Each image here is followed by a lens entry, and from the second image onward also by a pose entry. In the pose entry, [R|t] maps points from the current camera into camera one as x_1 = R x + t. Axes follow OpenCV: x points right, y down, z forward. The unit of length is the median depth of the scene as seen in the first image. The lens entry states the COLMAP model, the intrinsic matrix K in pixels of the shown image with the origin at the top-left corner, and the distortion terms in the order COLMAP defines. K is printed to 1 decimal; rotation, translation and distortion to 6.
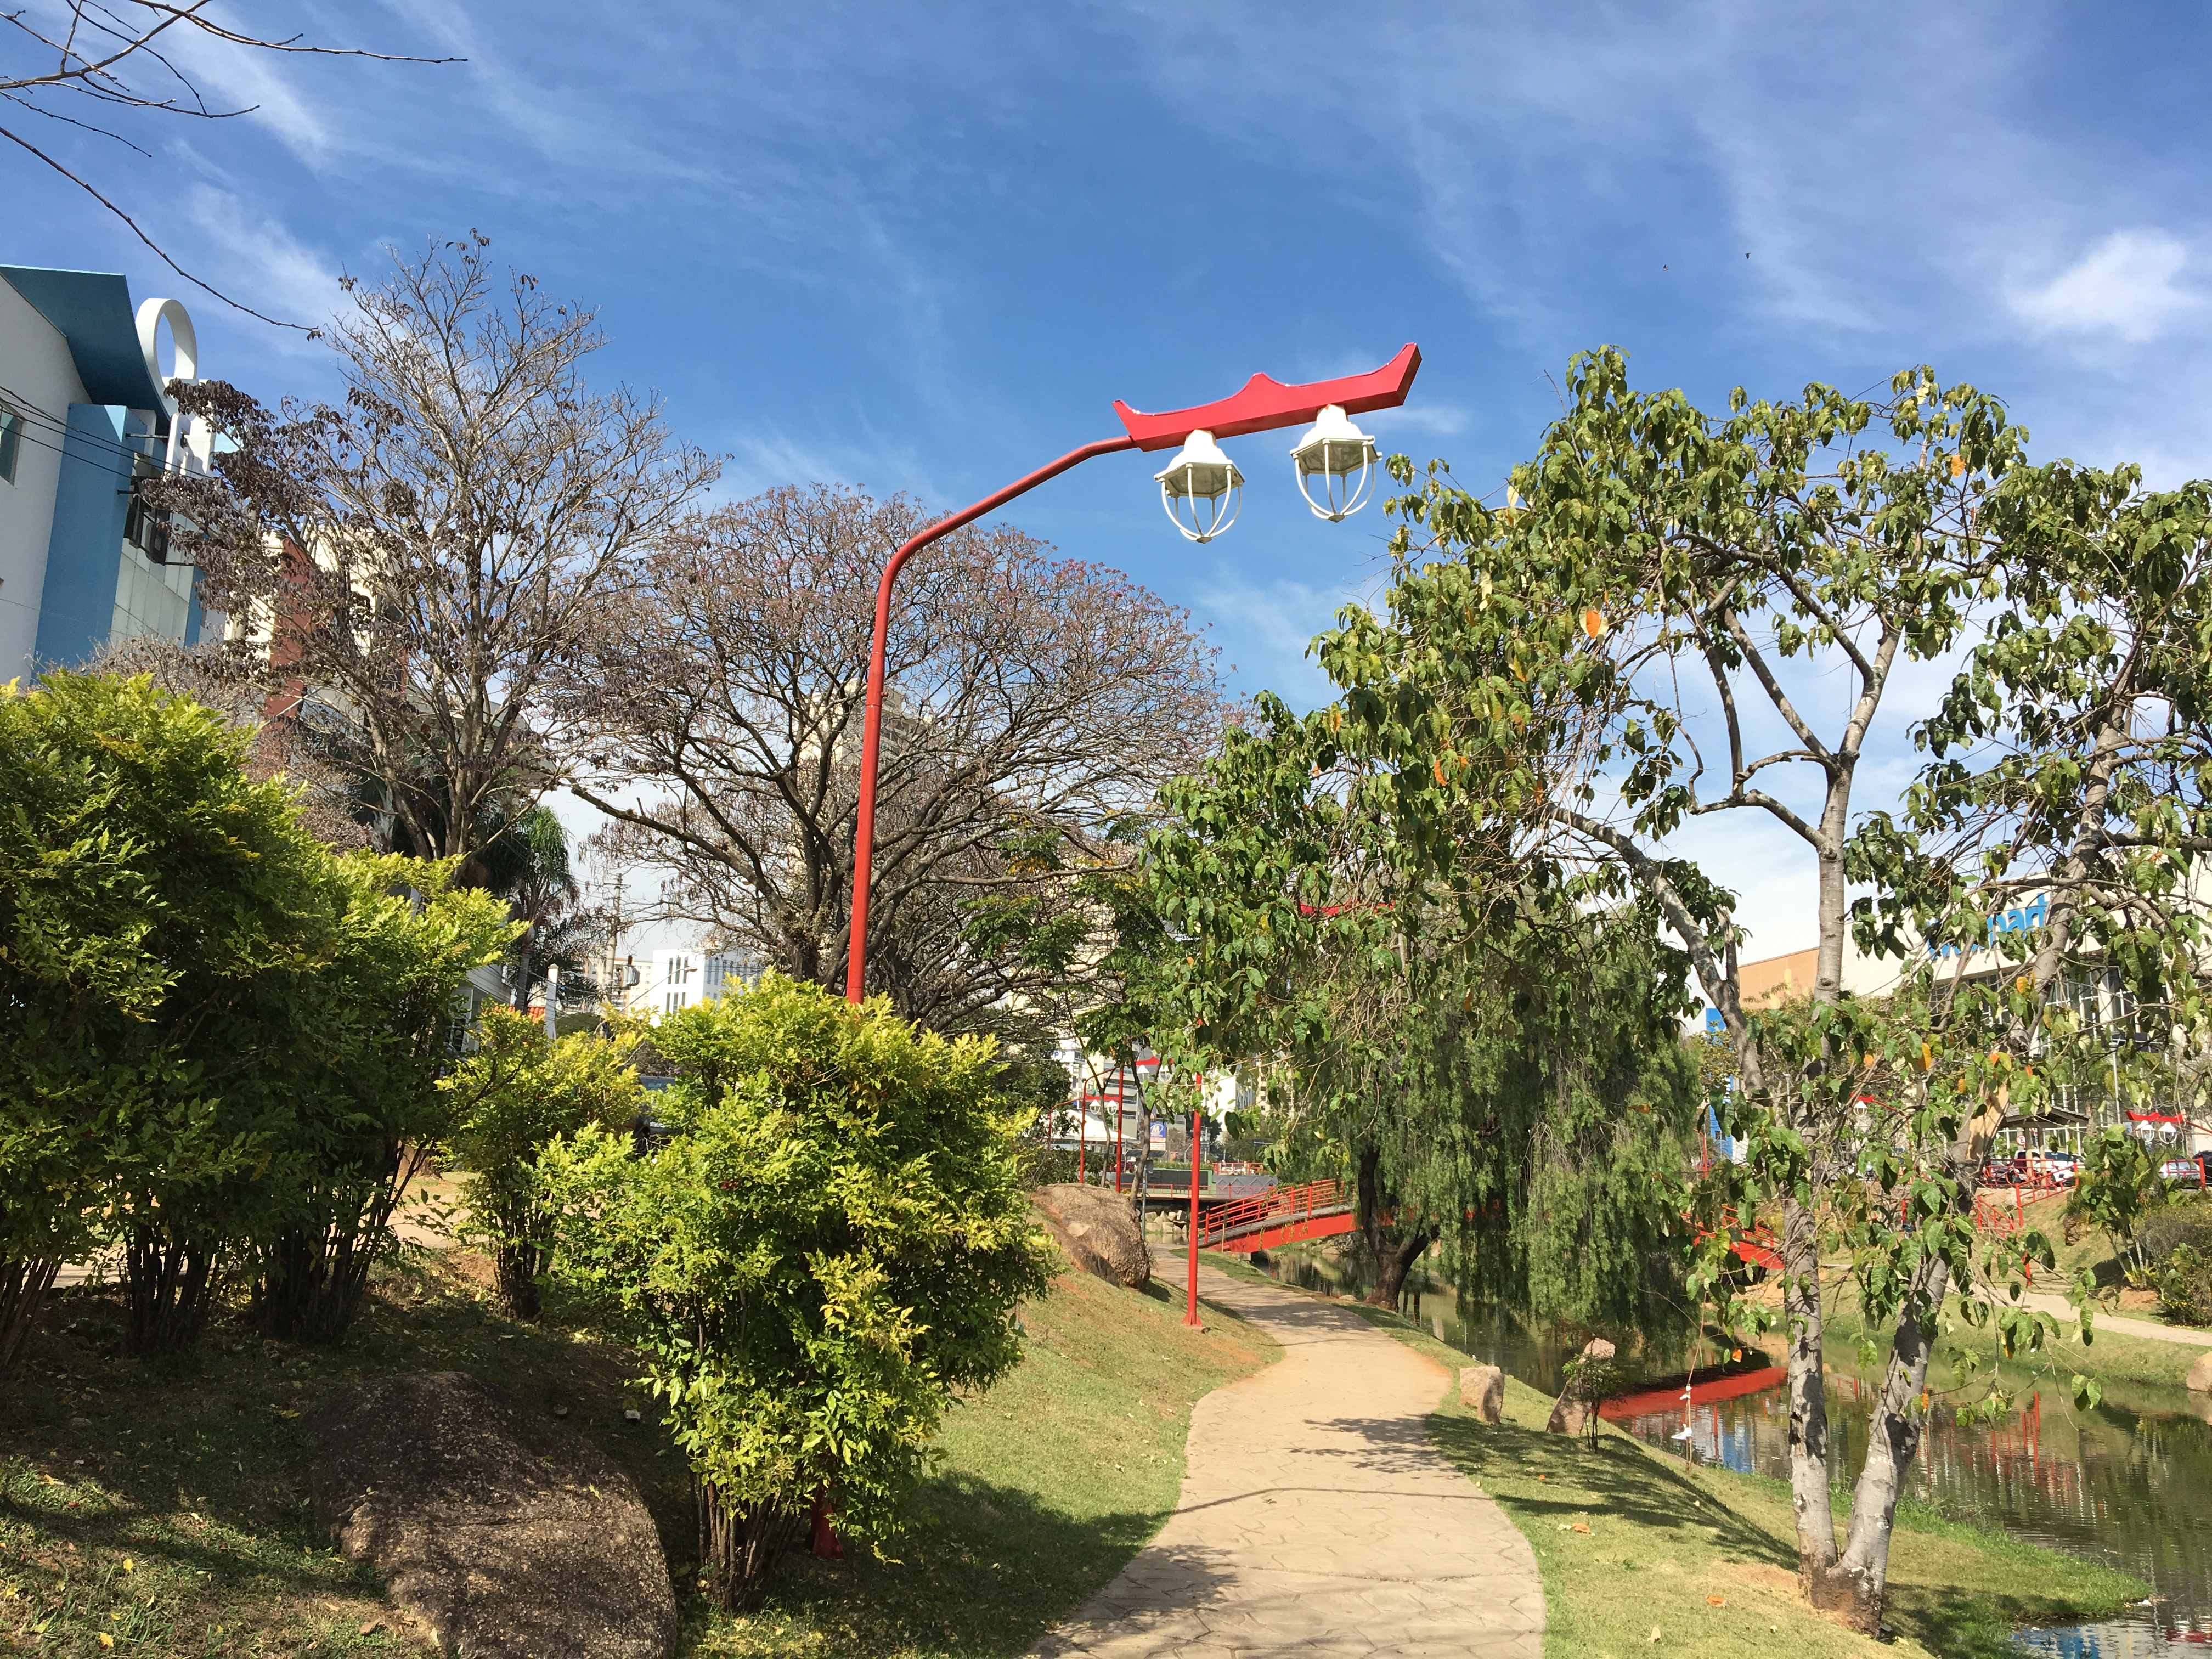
lens RADIAL K [[1930.3, 0, 1106.0], [0, 1930.3, 829.5], [0, 0, 1]] dist [0.146380, -0.000358]
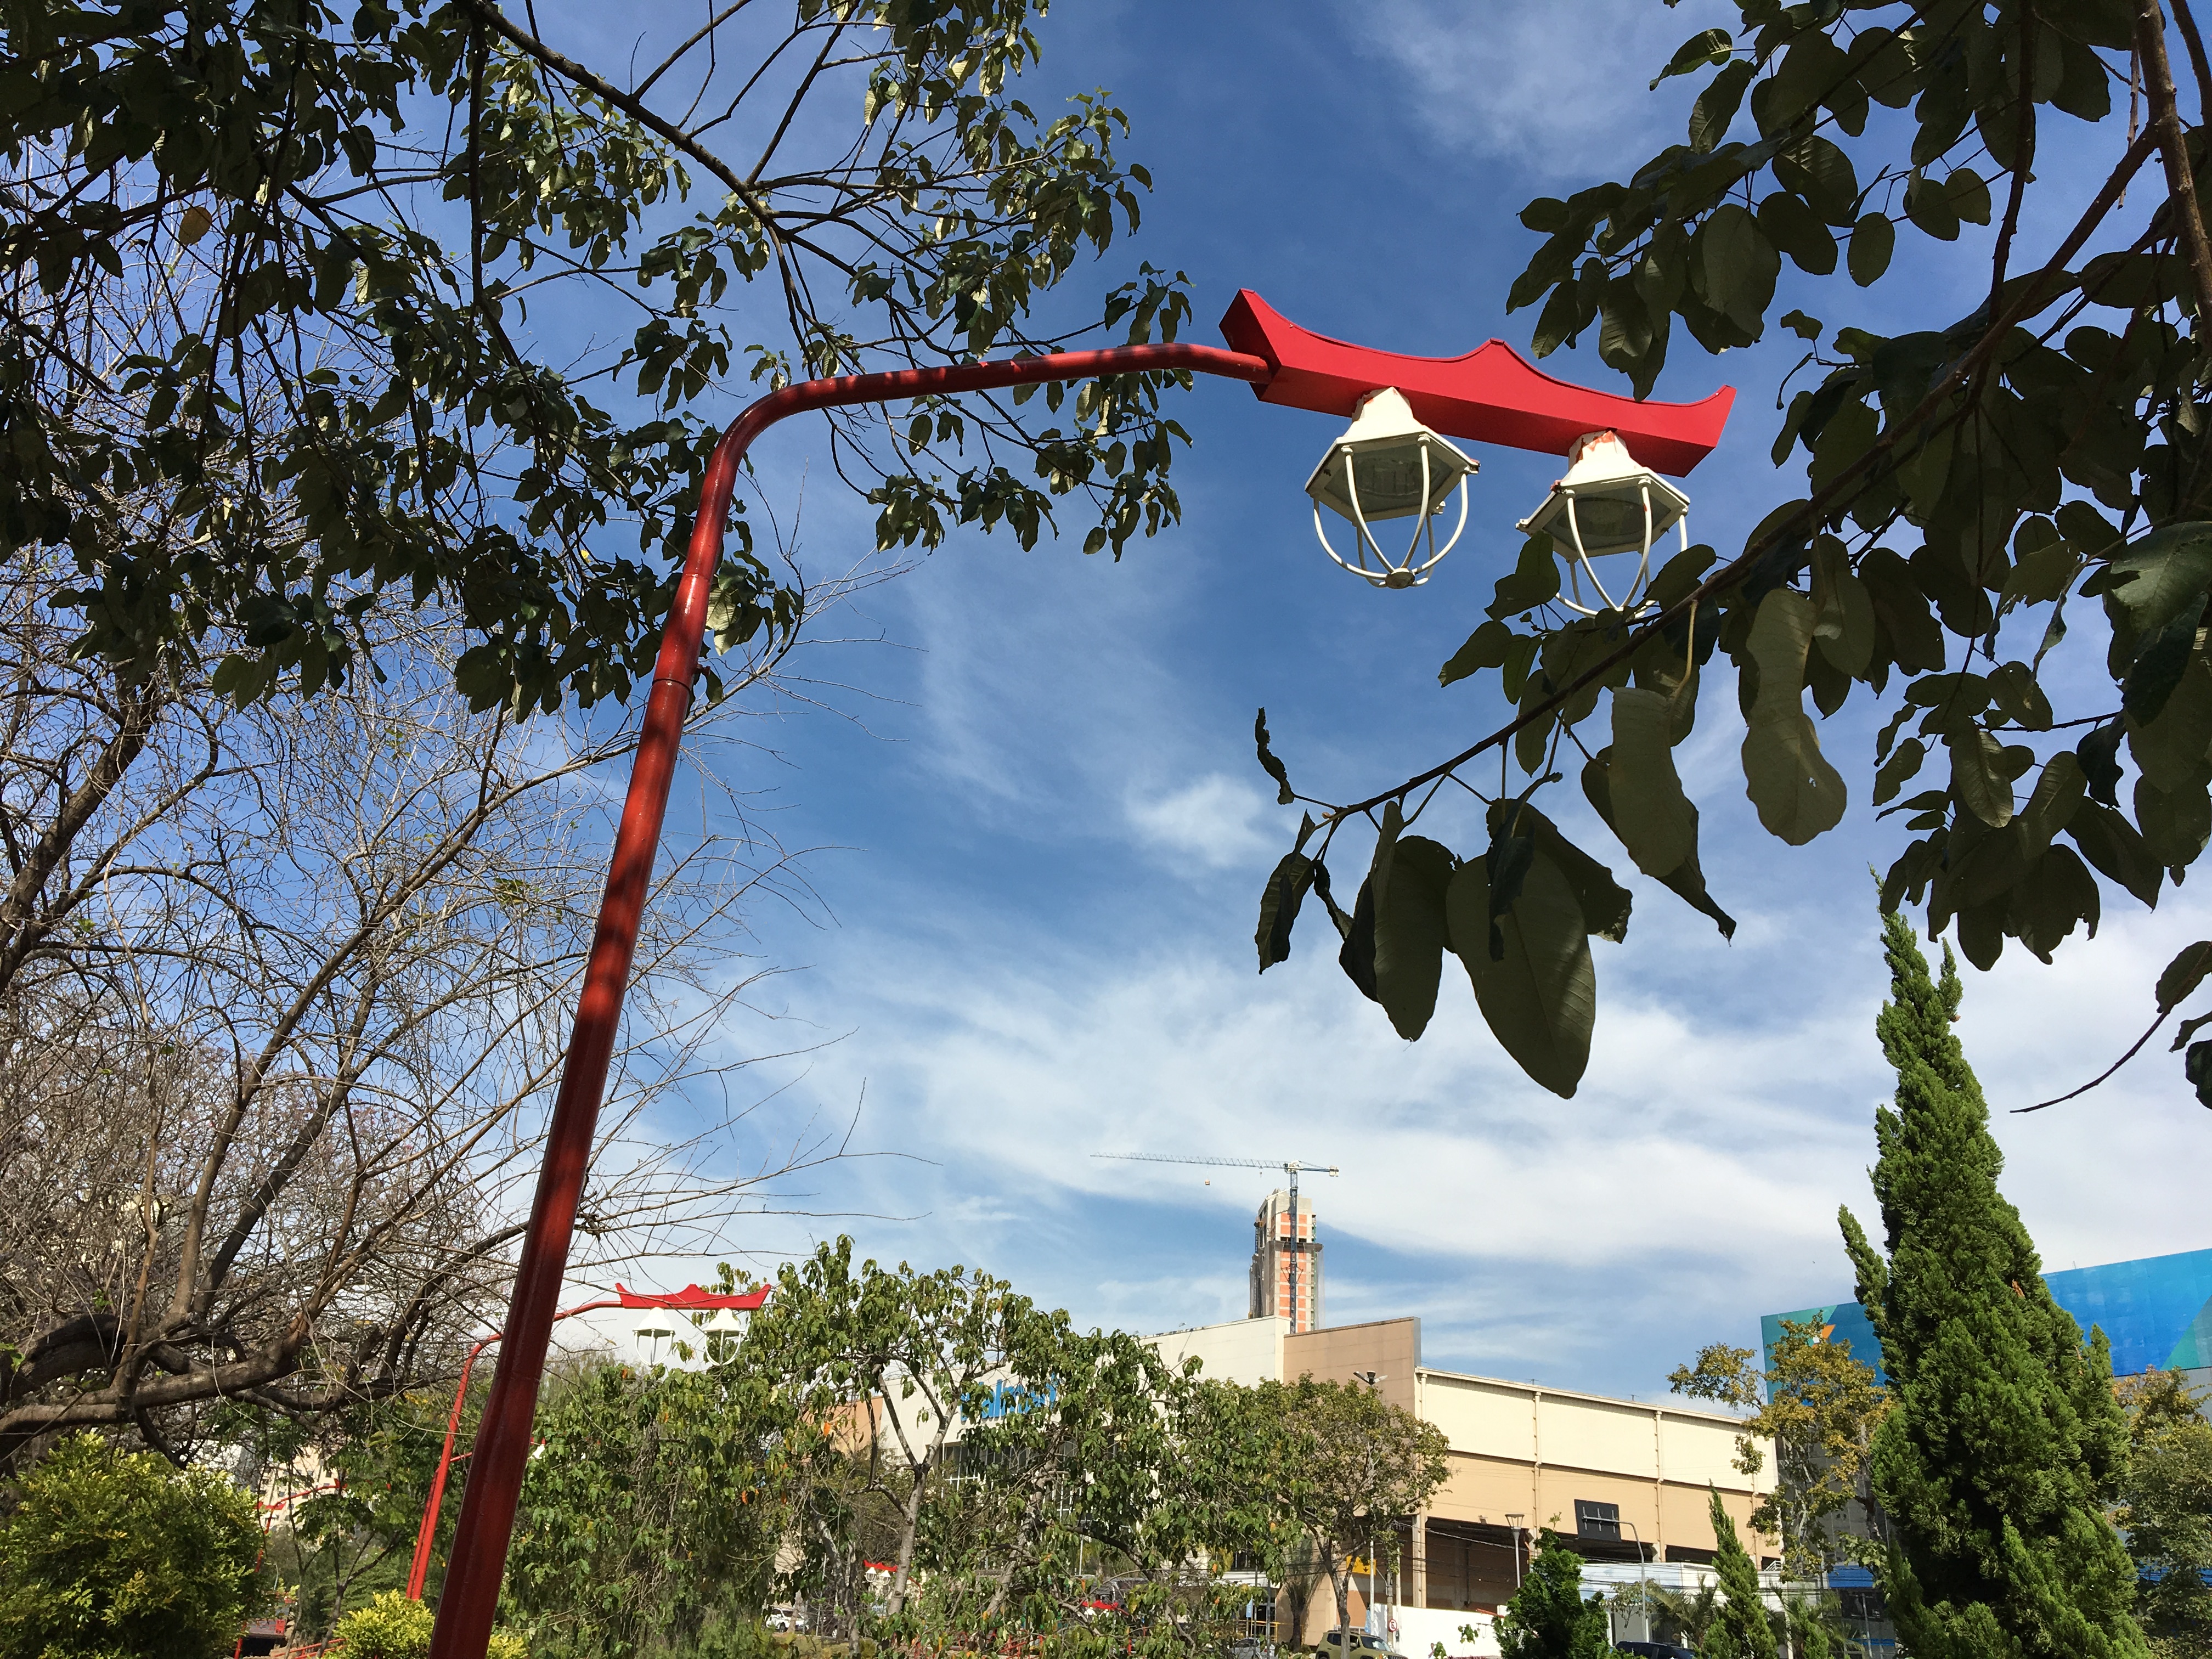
lens RADIAL K [[2022.3, 0, 1106.0], [0, 2022.3, 829.5], [0, 0, 1]] dist [-0.018255, -0.003521]
pose [[0.889912, 0.233964, 0.391559, -0.119068], [-0.156407, 0.962906, -0.219883, -0.076029], [-0.428479, 0.134433, 0.893495, -0.282800]]
